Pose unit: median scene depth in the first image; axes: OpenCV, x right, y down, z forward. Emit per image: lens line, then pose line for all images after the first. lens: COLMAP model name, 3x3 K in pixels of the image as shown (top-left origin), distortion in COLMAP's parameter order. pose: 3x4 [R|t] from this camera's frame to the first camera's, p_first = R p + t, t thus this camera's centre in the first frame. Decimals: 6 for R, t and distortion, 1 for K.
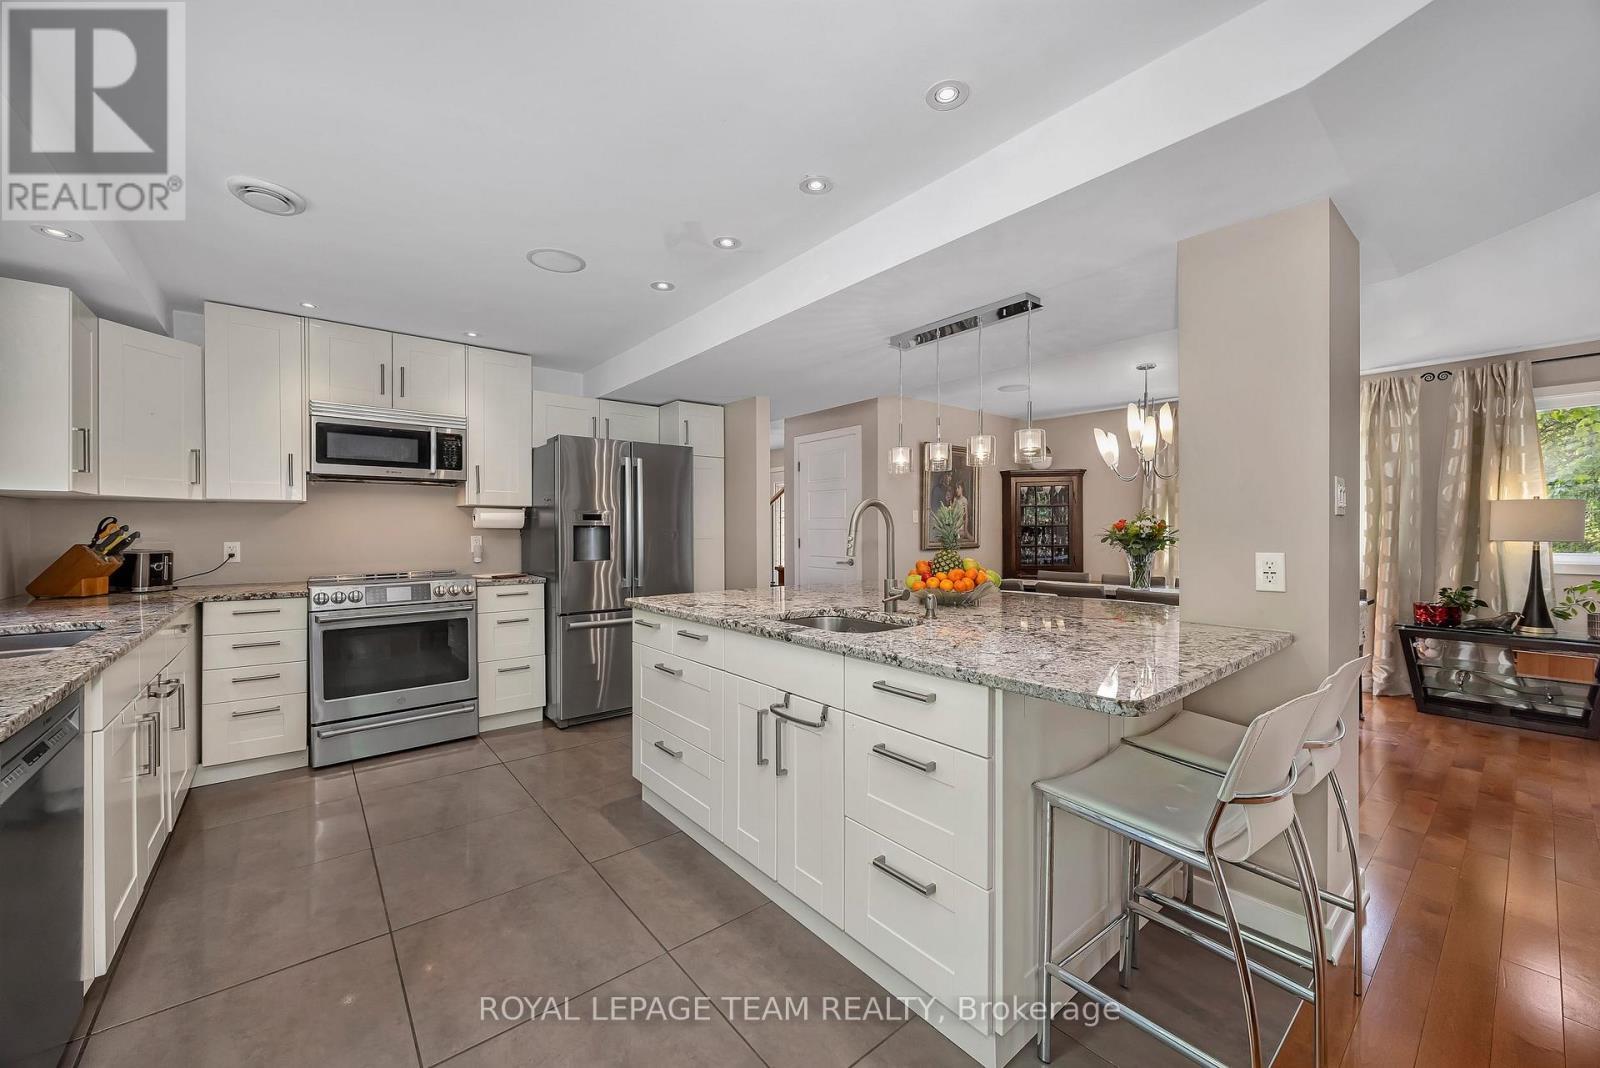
lens RADIAL K [[602.8, 0, 794.7], [0, 602.8, 526.3], [0, 0, 1]] dist [-0.000435, 0.000035]
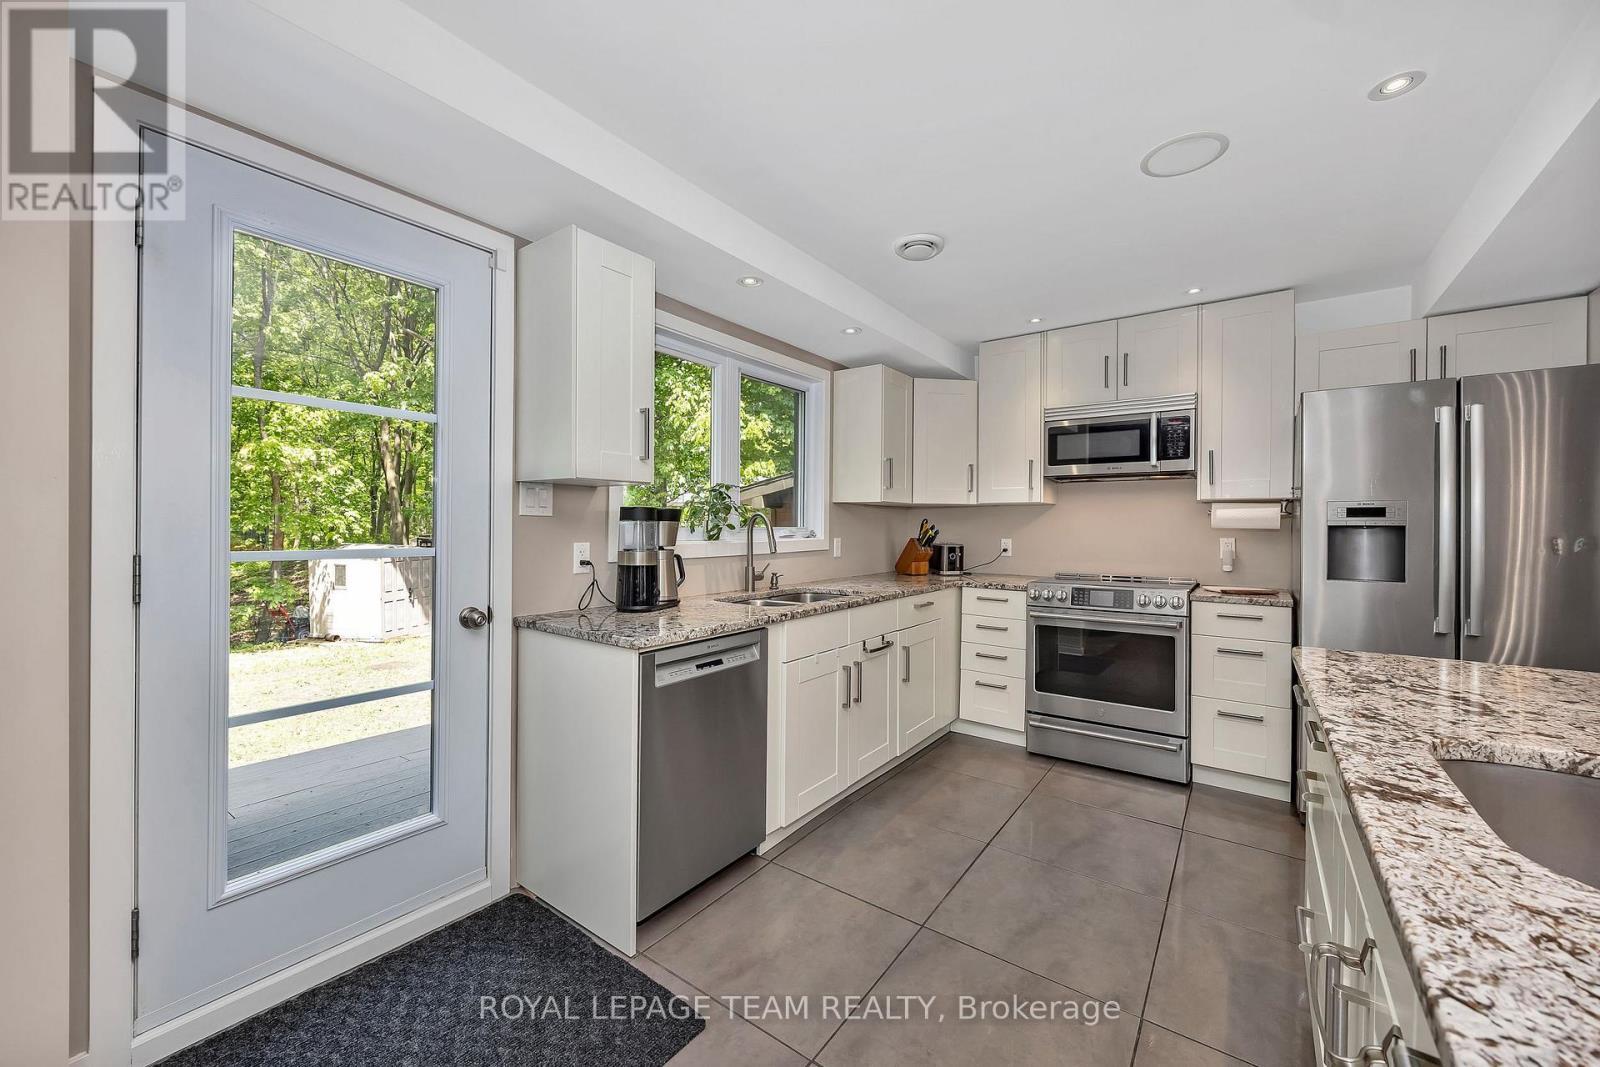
lens RADIAL K [[625.7, 0, 792.4], [0, 625.7, 527.5], [0, 0, 1]] dist [-0.015119, 0.000551]
pose [[0.247078, 0.003807, -0.968988, 0.156451], [-0.004423, 0.999986, 0.002801, 0.001548], [0.968986, 0.003594, 0.247091, 0.288502]]
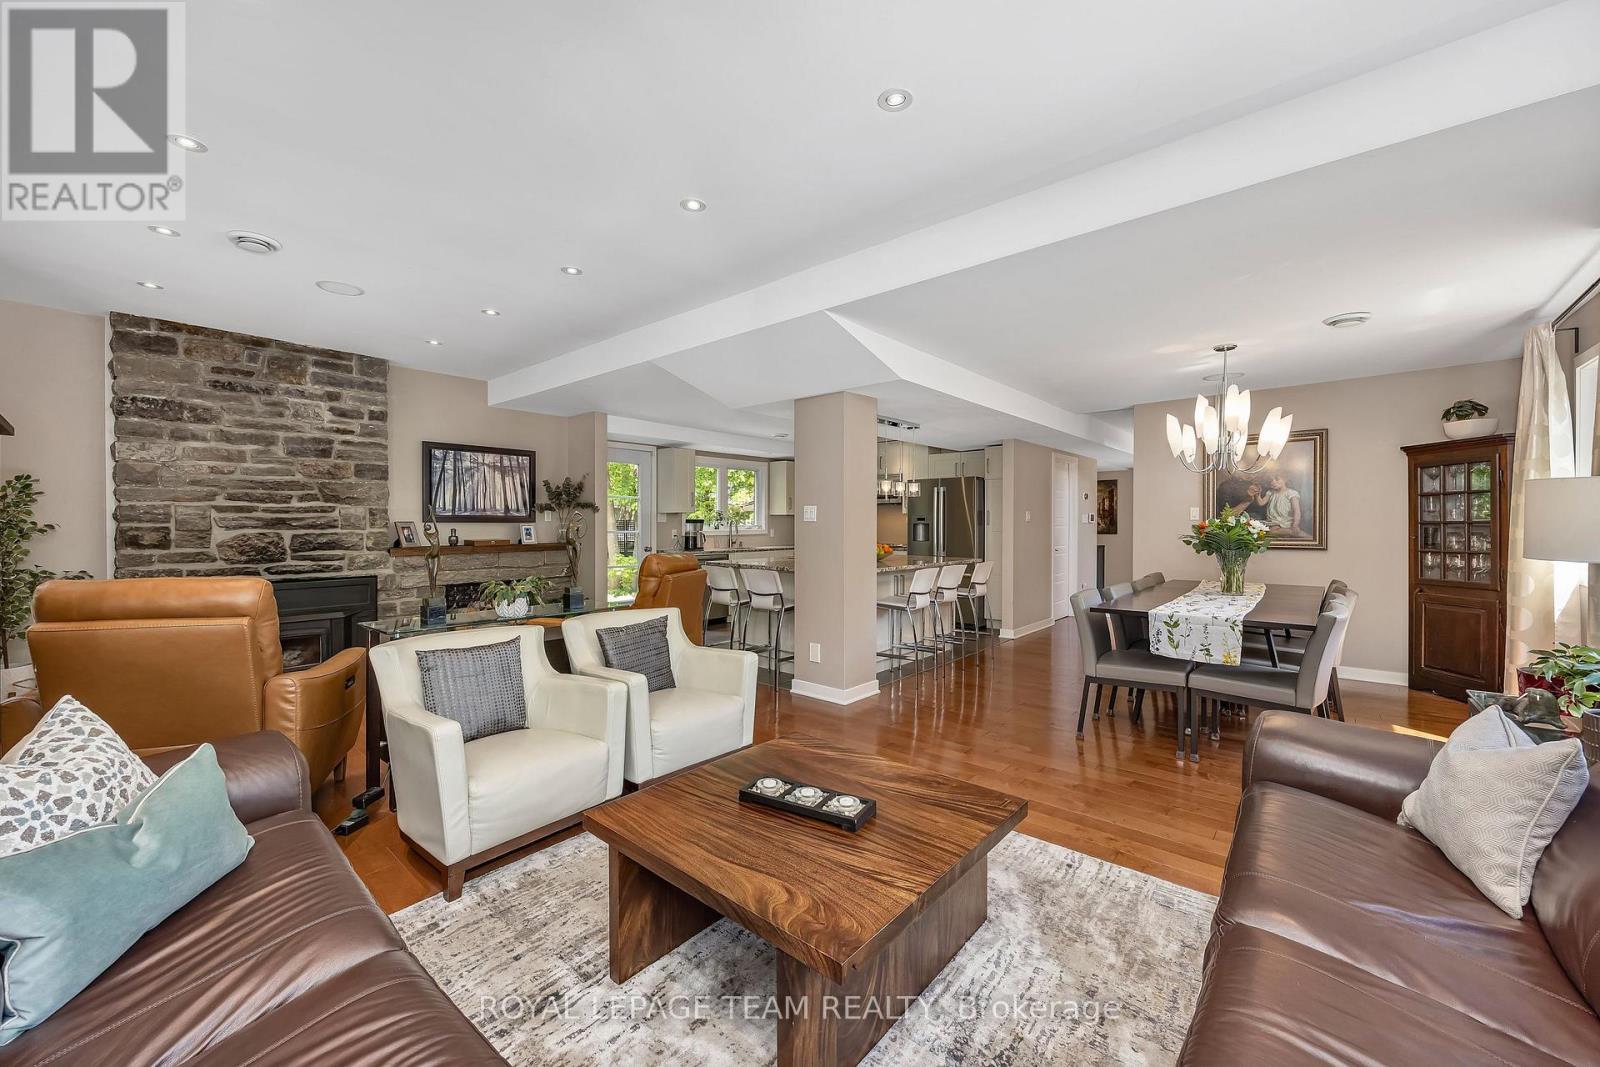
lens RADIAL K [[625.7, 0, 799.9], [0, 625.7, 531.2], [0, 0, 1]] dist [-0.015119, 0.000551]
pose [[0.170742, 0.012710, -0.985234, 1.765956], [-0.001871, 0.999919, 0.012575, -0.002361], [0.985314, -0.000304, 0.170752, 0.295498]]
